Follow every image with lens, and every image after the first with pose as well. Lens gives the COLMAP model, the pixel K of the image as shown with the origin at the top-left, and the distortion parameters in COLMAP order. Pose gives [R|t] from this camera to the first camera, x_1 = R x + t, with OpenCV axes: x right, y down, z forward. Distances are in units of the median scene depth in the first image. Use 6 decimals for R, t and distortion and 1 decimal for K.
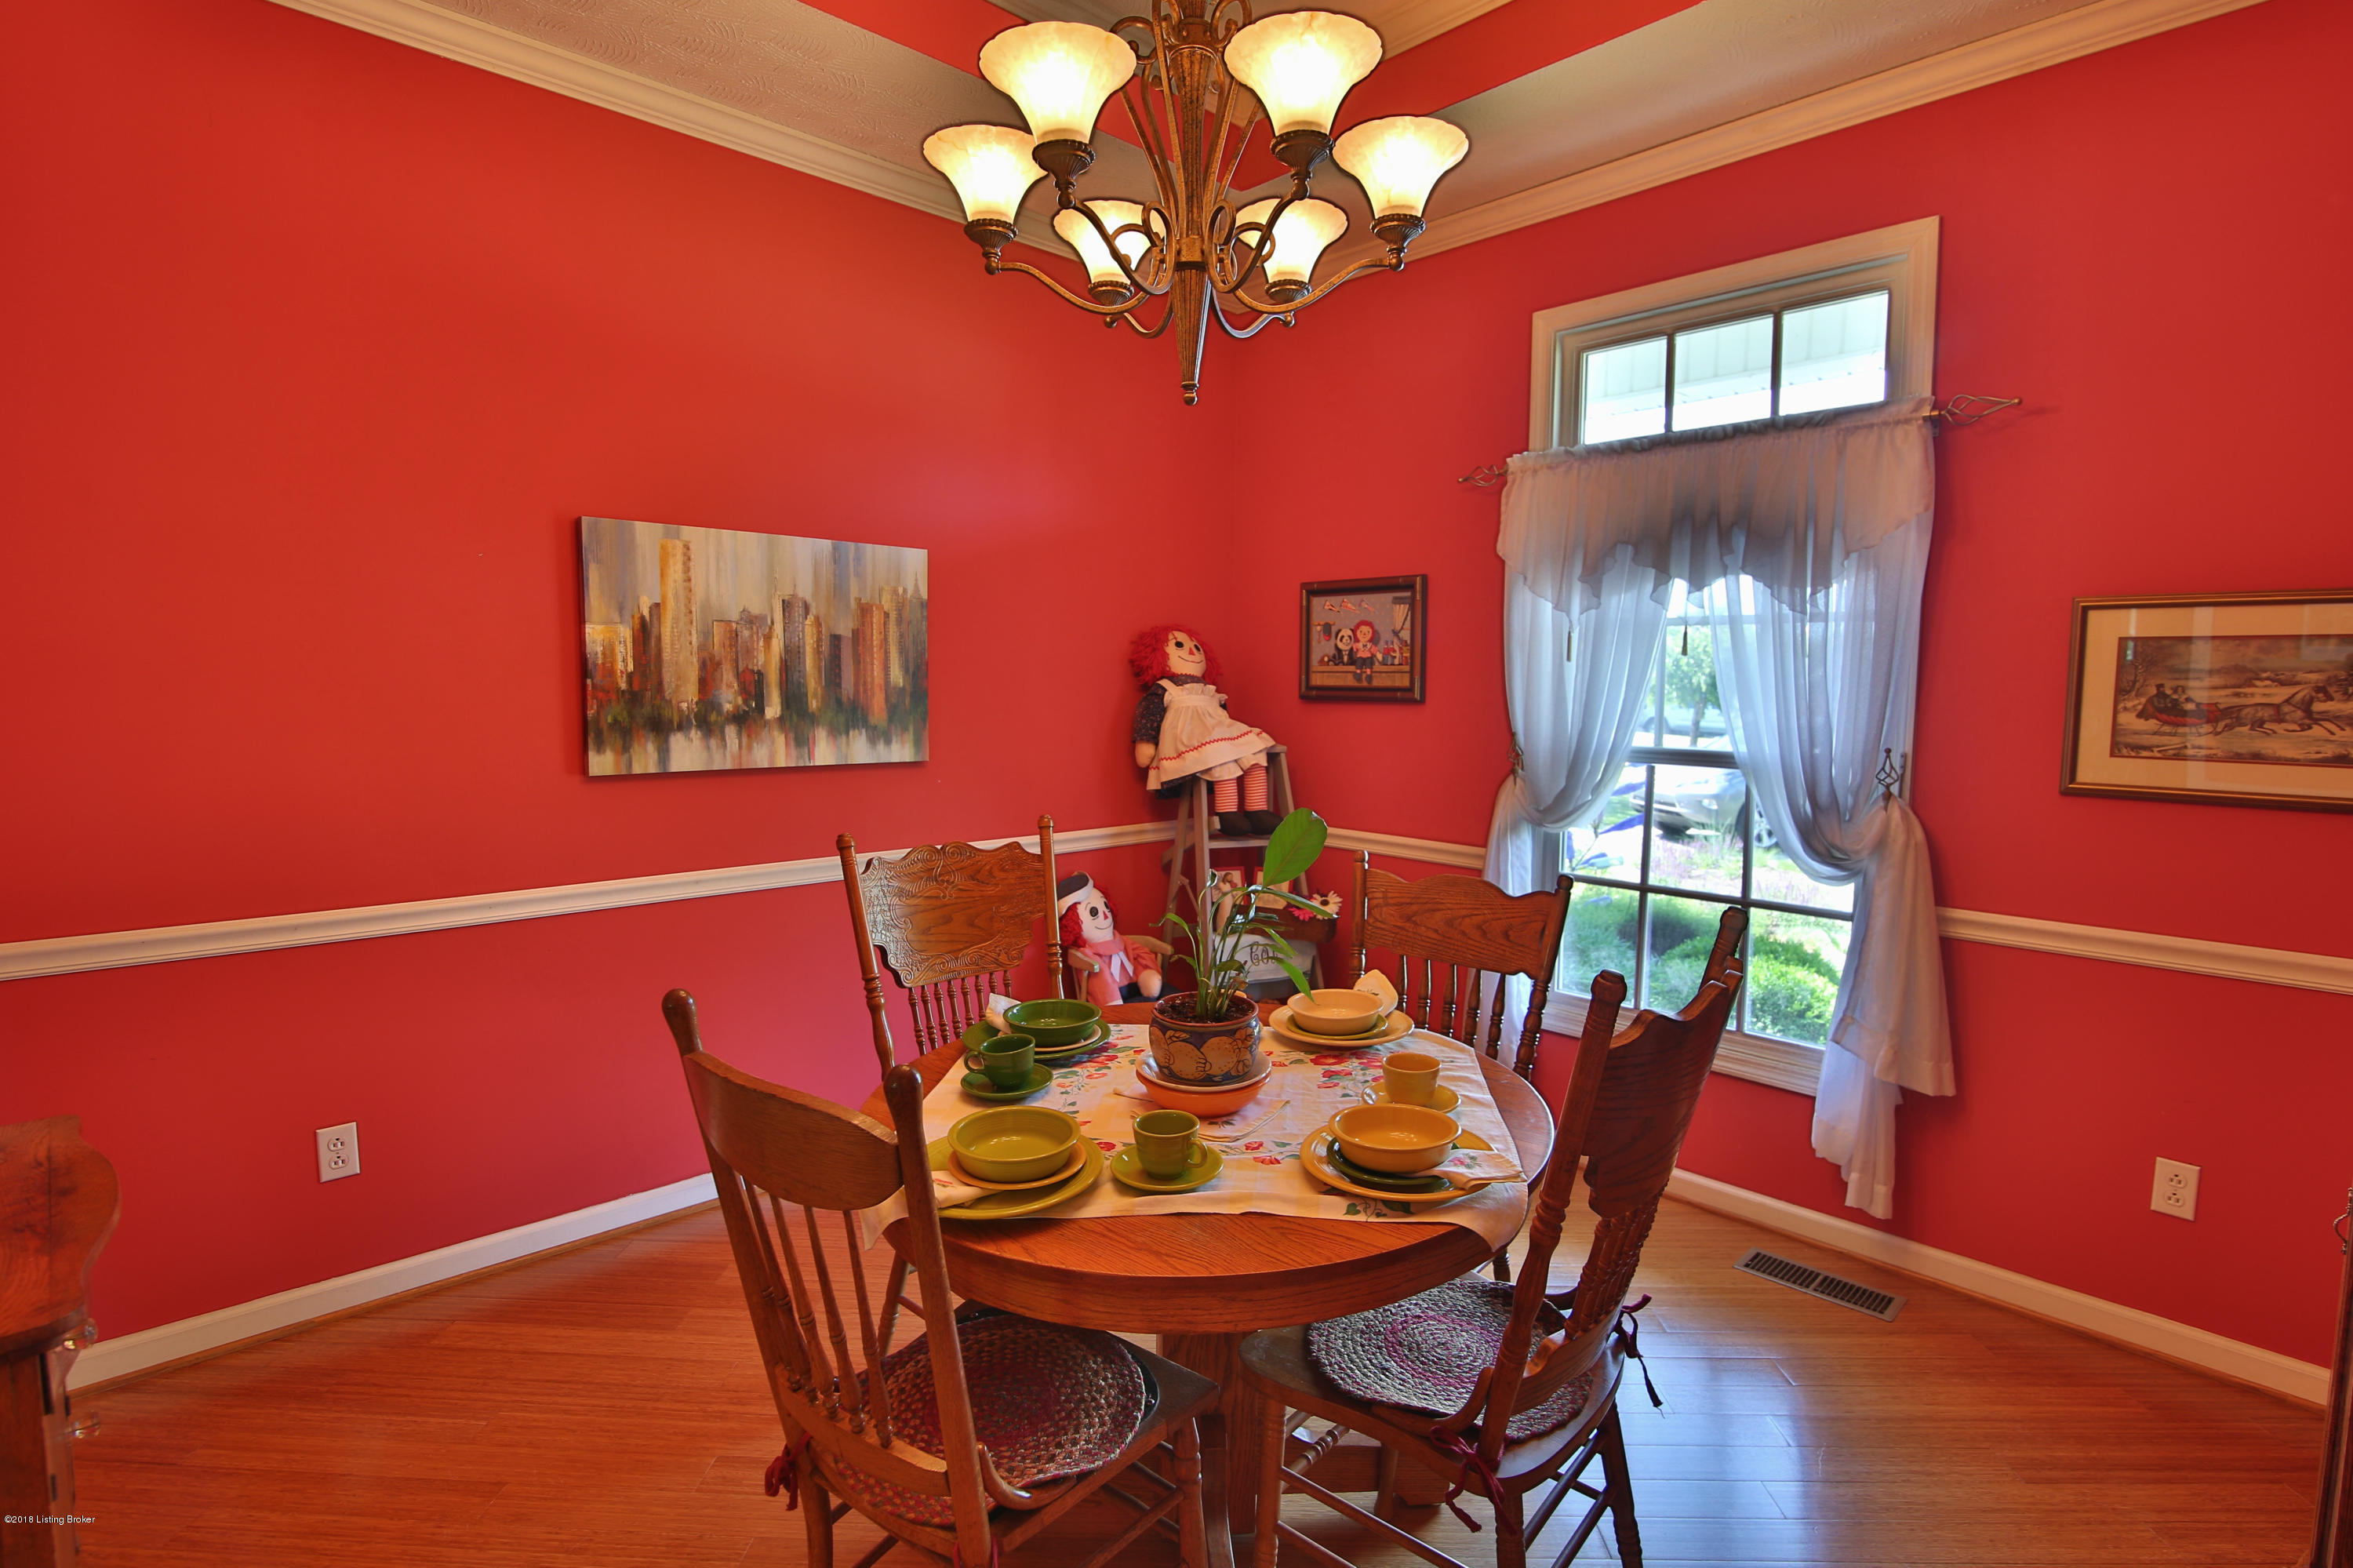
lens RADIAL K [[1132.2, 0, 1189.9], [0, 1132.2, 786.5], [0, 0, 1]] dist [-0.020416, 0.001902]
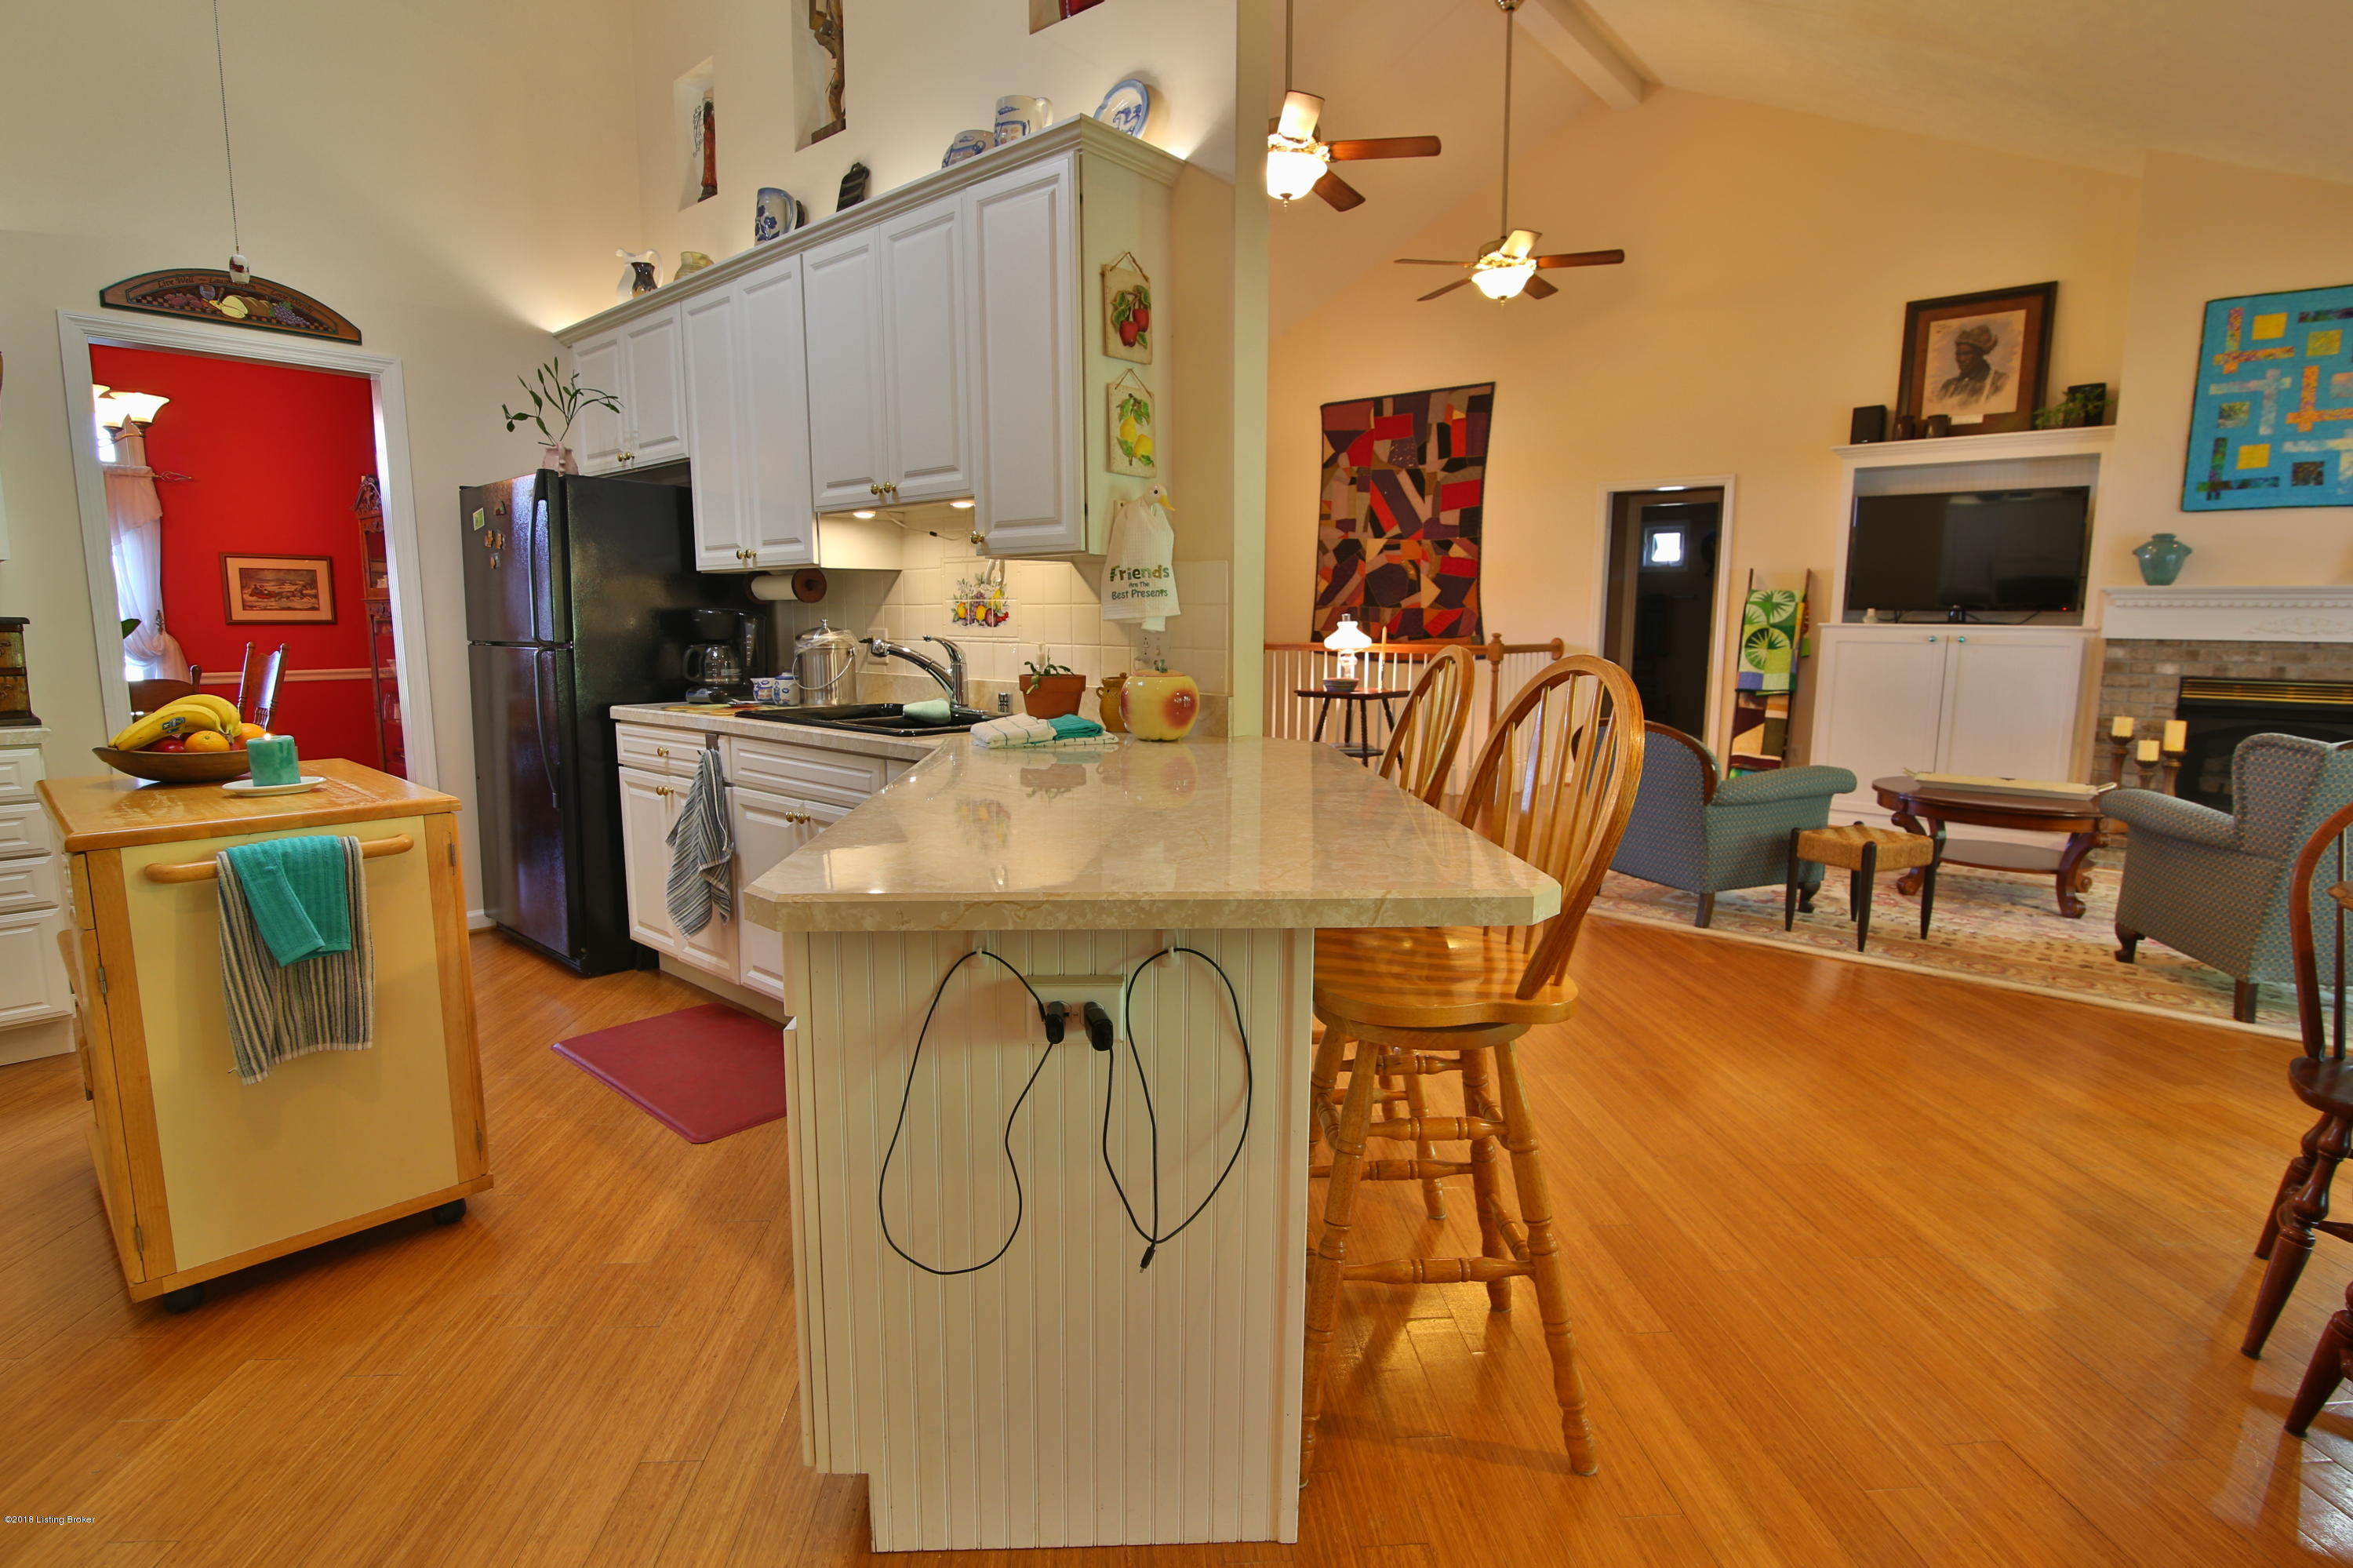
lens RADIAL K [[1132.2, 0, 1187.9], [0, 1132.2, 783.1], [0, 0, 1]] dist [-0.020416, 0.001902]
pose [[-0.089684, -0.155583, 0.983743, -2.263713], [0.084363, 0.982987, 0.163154, 0.145761], [-0.992391, 0.097623, -0.075033, -1.133155]]
